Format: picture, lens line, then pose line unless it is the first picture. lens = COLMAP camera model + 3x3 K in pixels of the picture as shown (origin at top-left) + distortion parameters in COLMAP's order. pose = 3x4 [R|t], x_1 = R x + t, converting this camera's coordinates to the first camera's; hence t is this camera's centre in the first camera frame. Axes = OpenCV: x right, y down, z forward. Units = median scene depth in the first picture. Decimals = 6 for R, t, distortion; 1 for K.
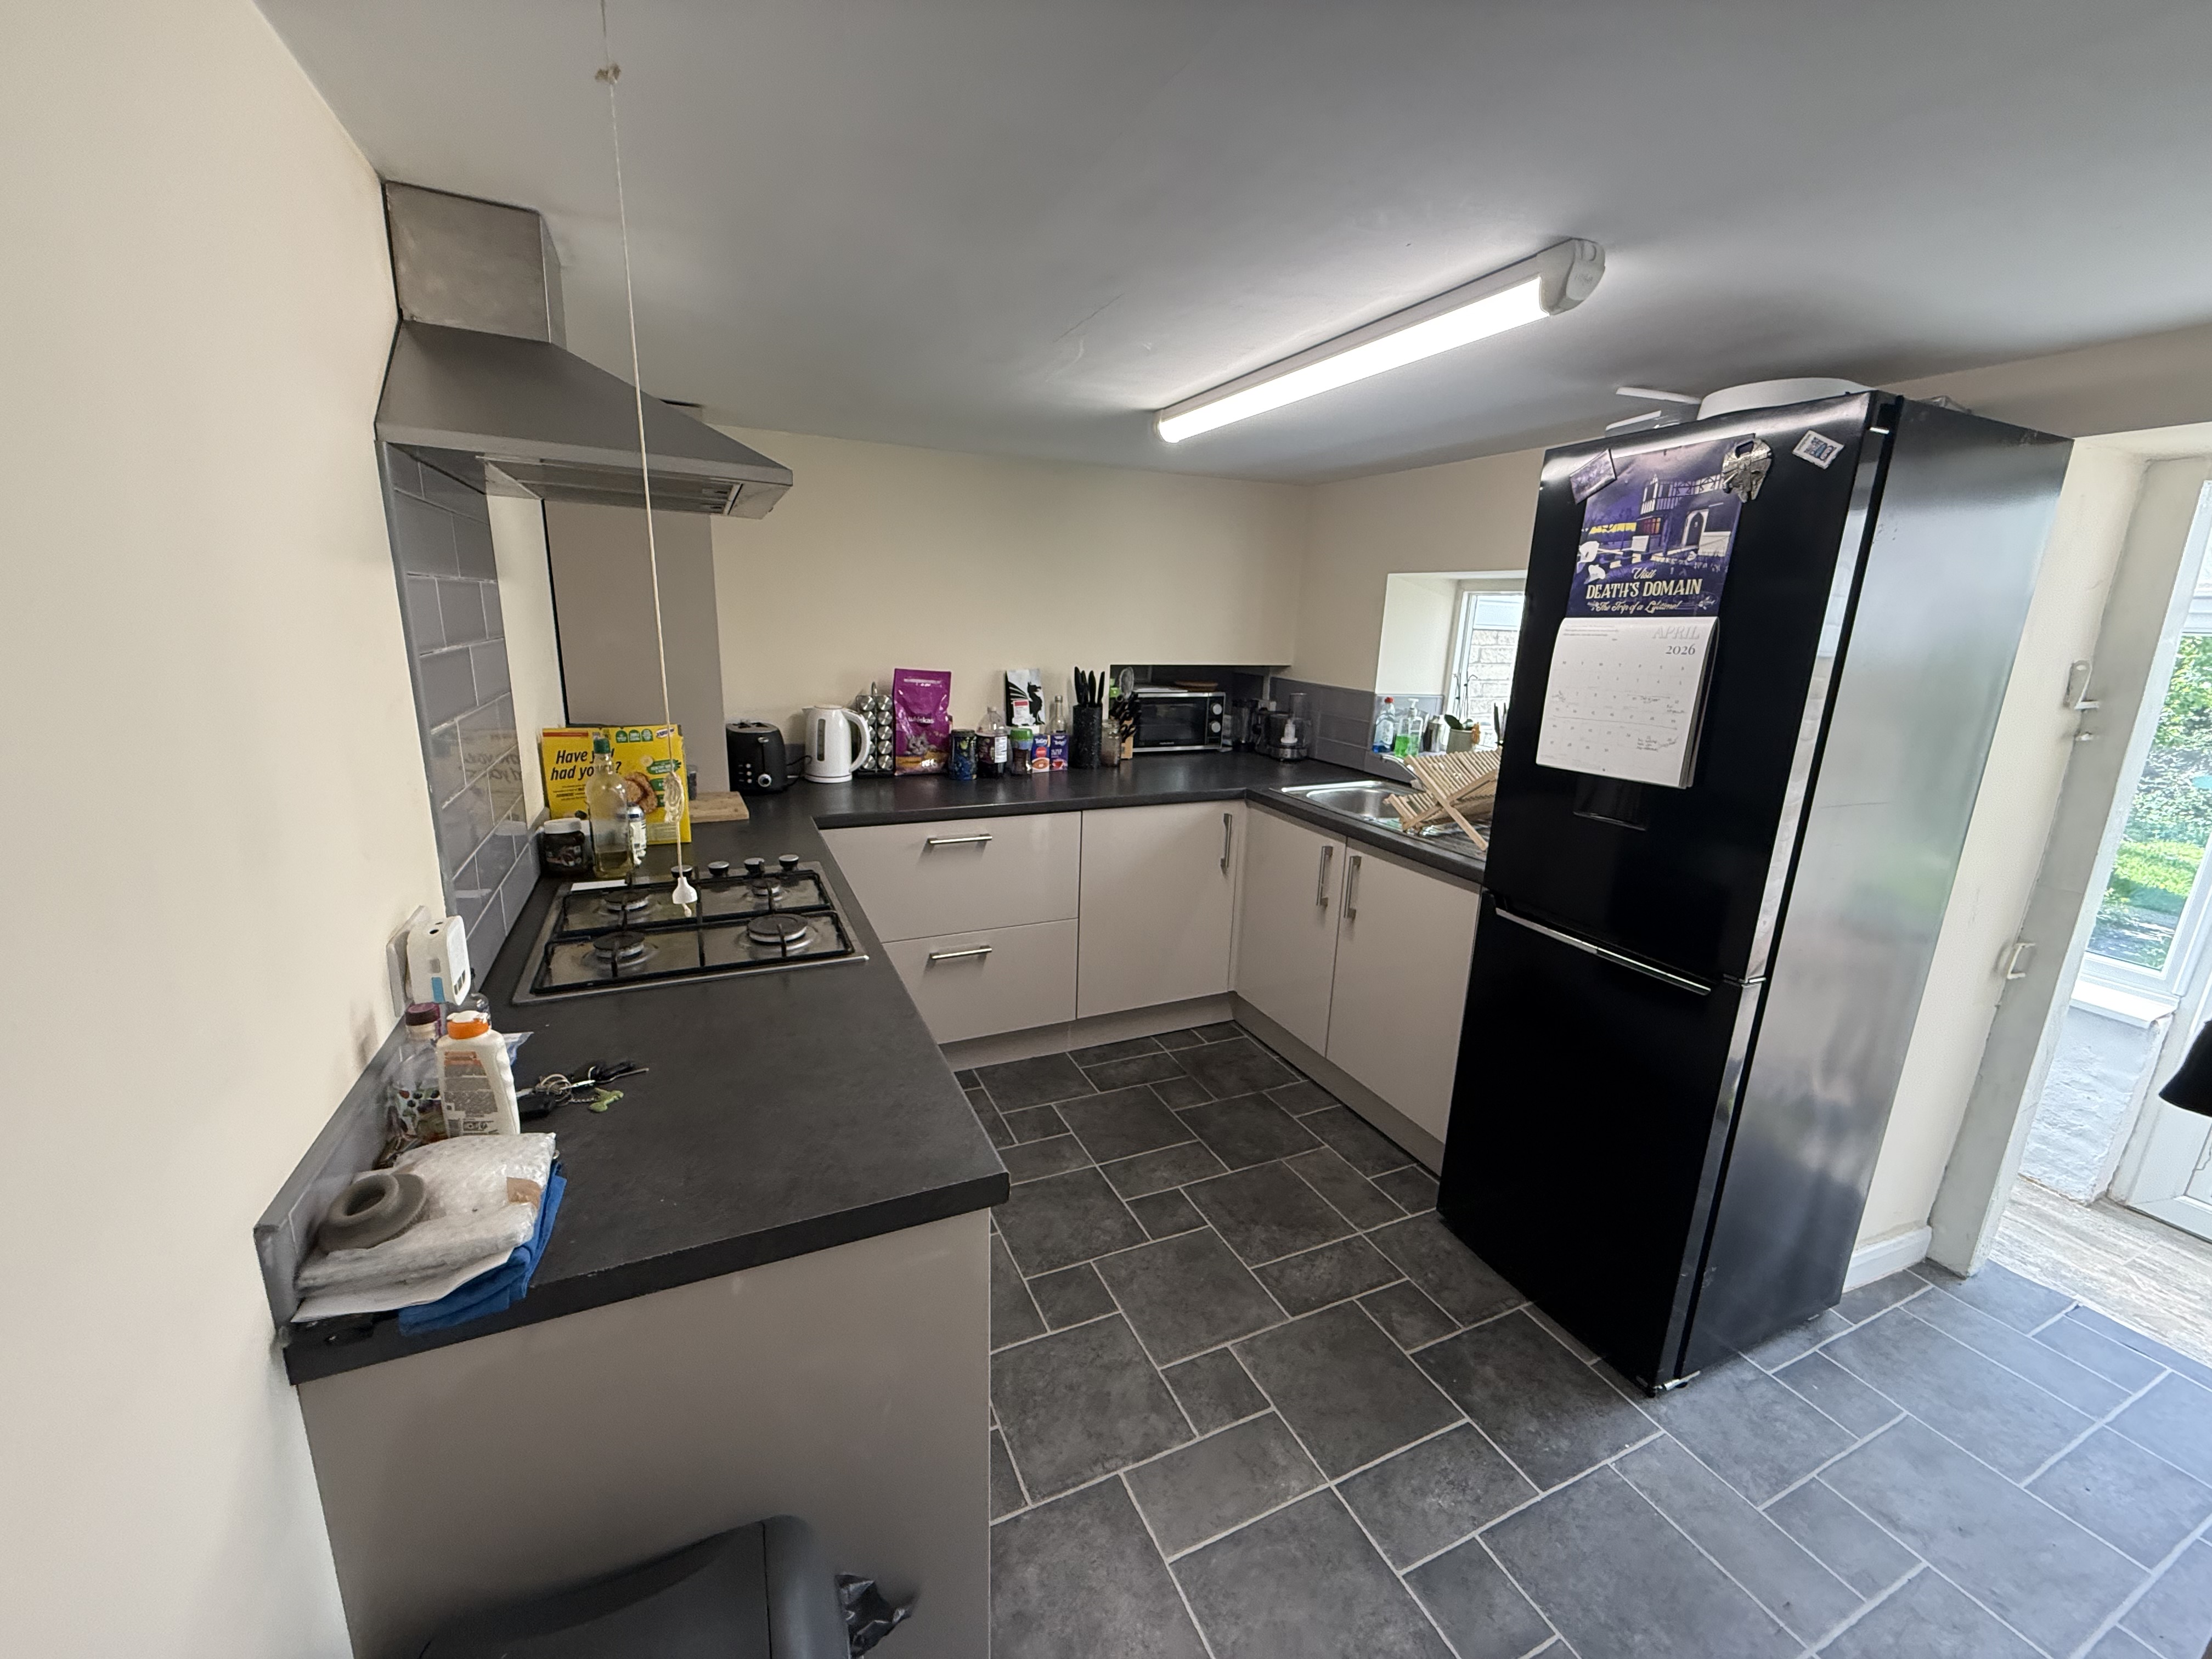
lens RADIAL K [[885.3, 0, 1103.5], [0, 885.3, 830.7], [0, 0, 1]] dist [0.000373, -0.000073]
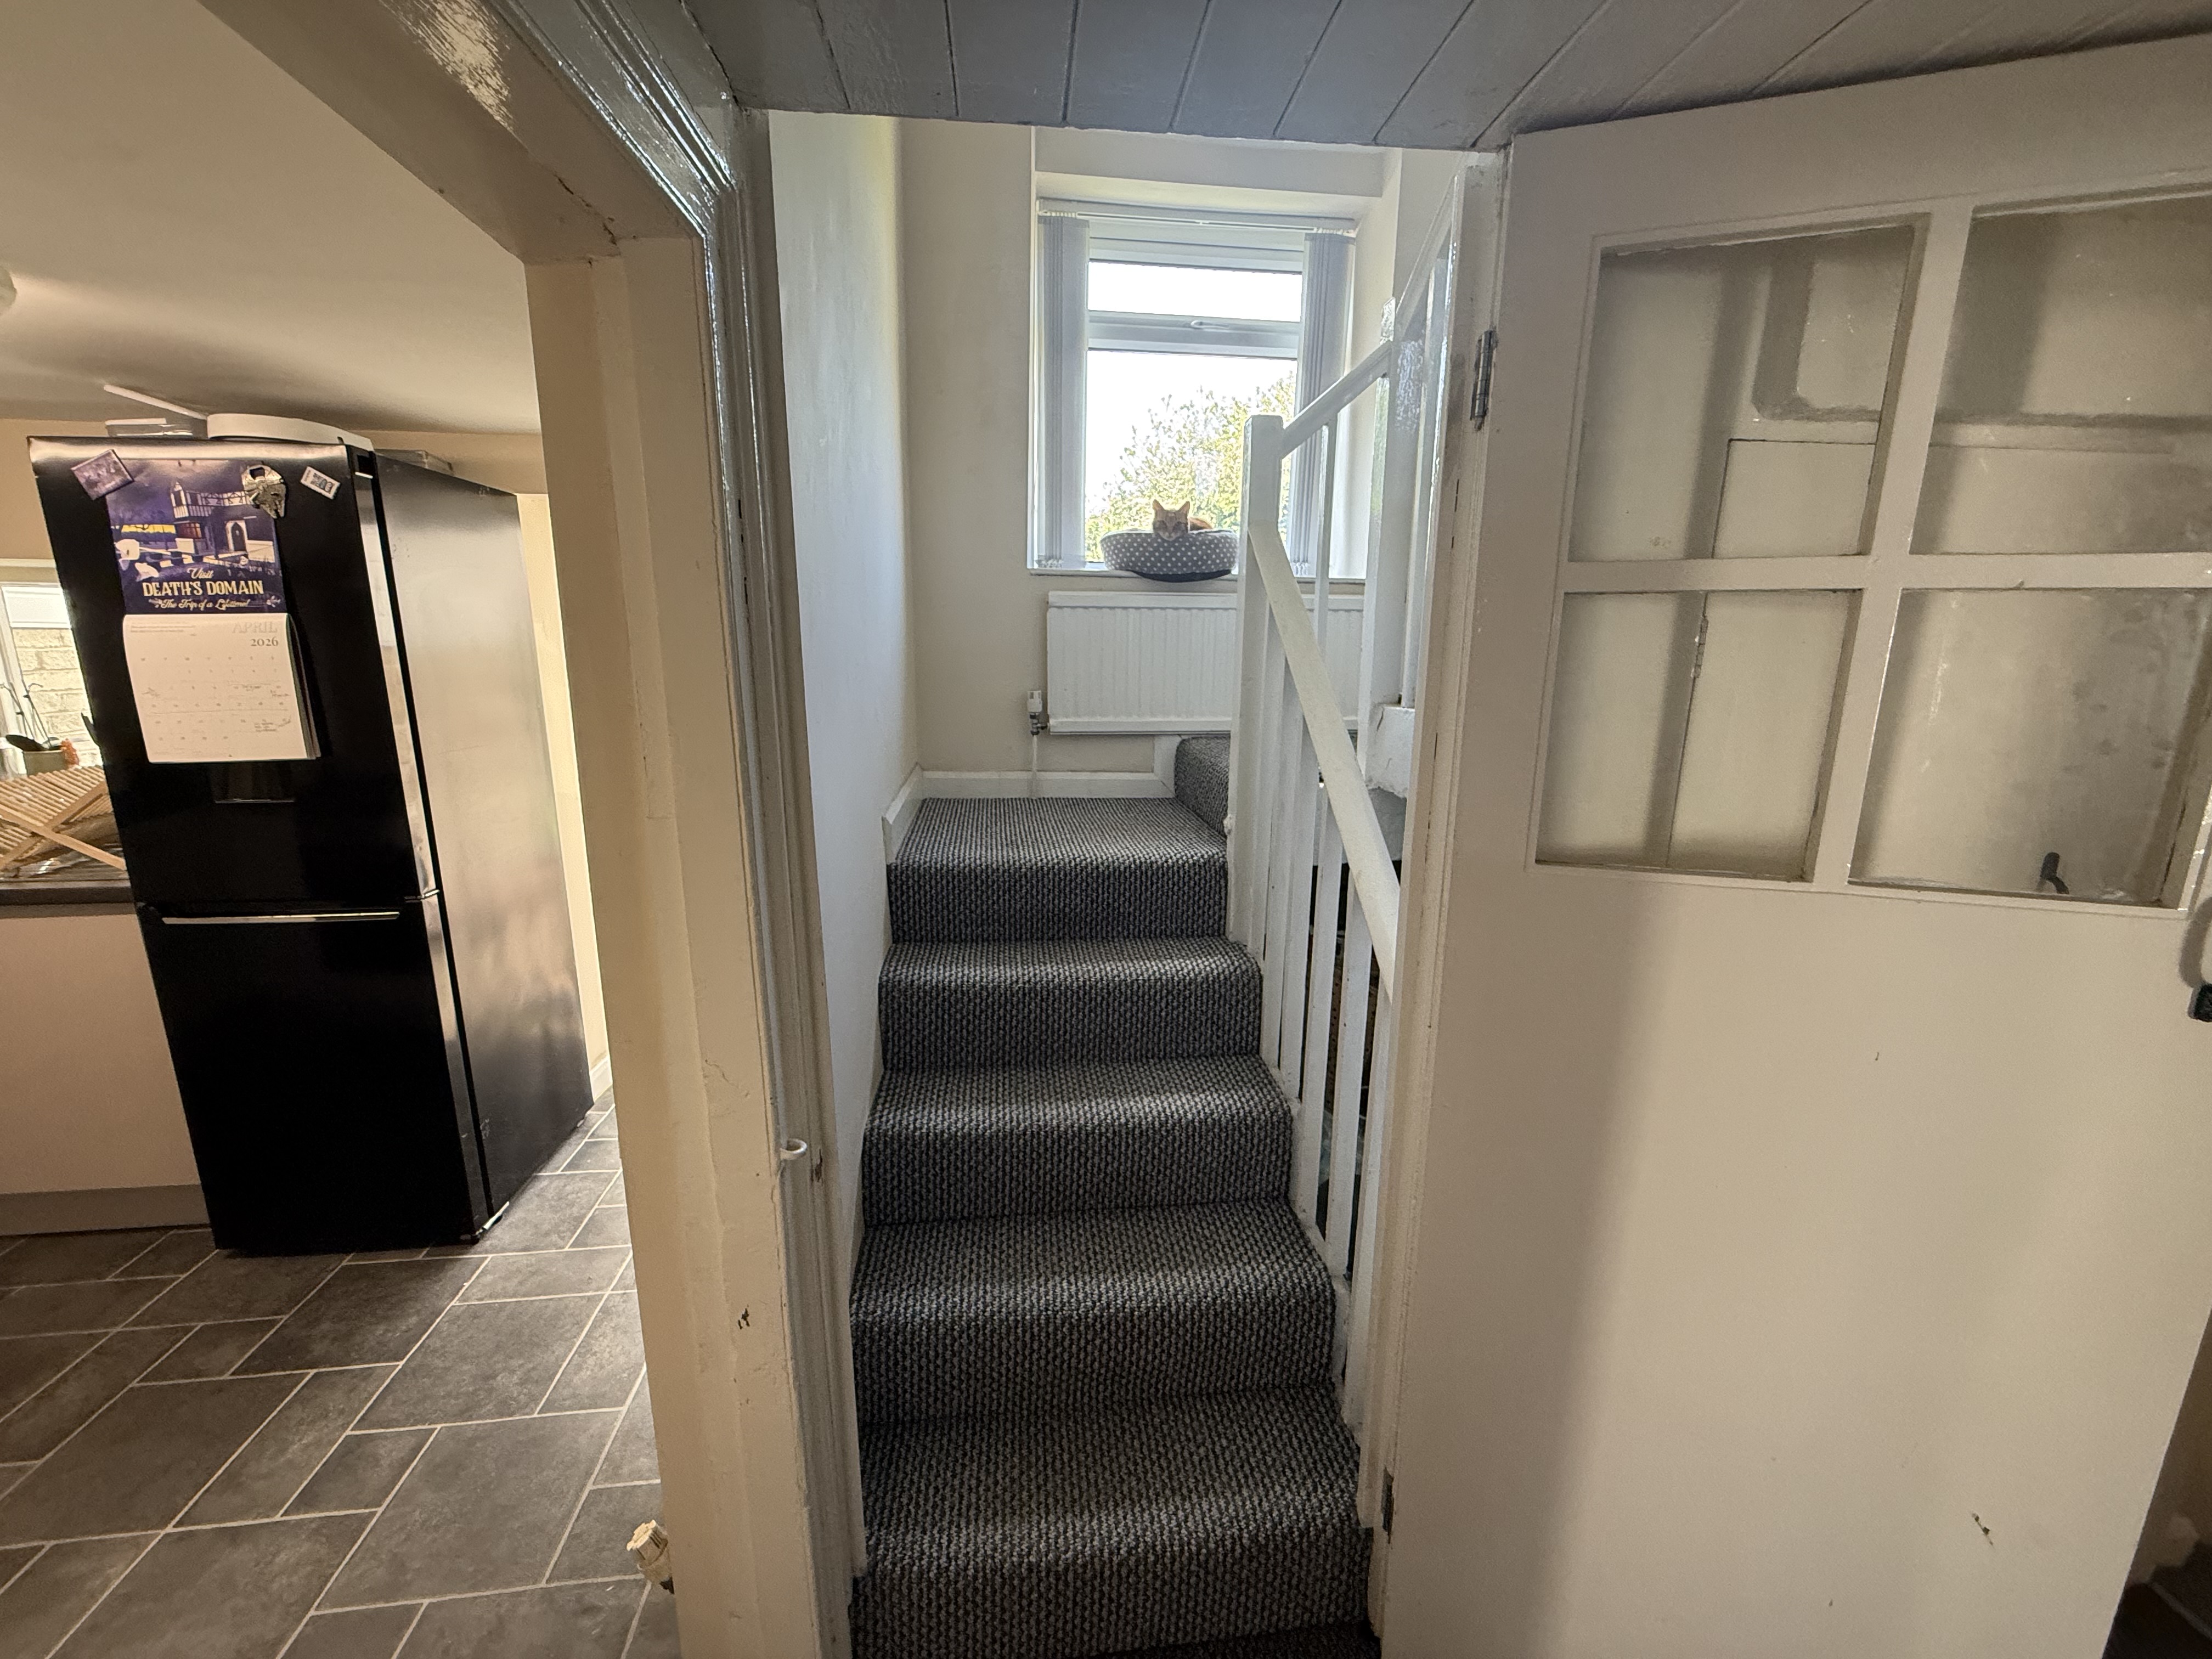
lens RADIAL K [[885.3, 0, 1103.5], [0, 885.3, 830.7], [0, 0, 1]] dist [0.000373, -0.000073]
pose [[0.311629, -0.235513, 0.920555, -0.118942], [0.226439, 0.959293, 0.168770, 0.078879], [-0.922829, 0.155856, 0.352273, -0.352560]]
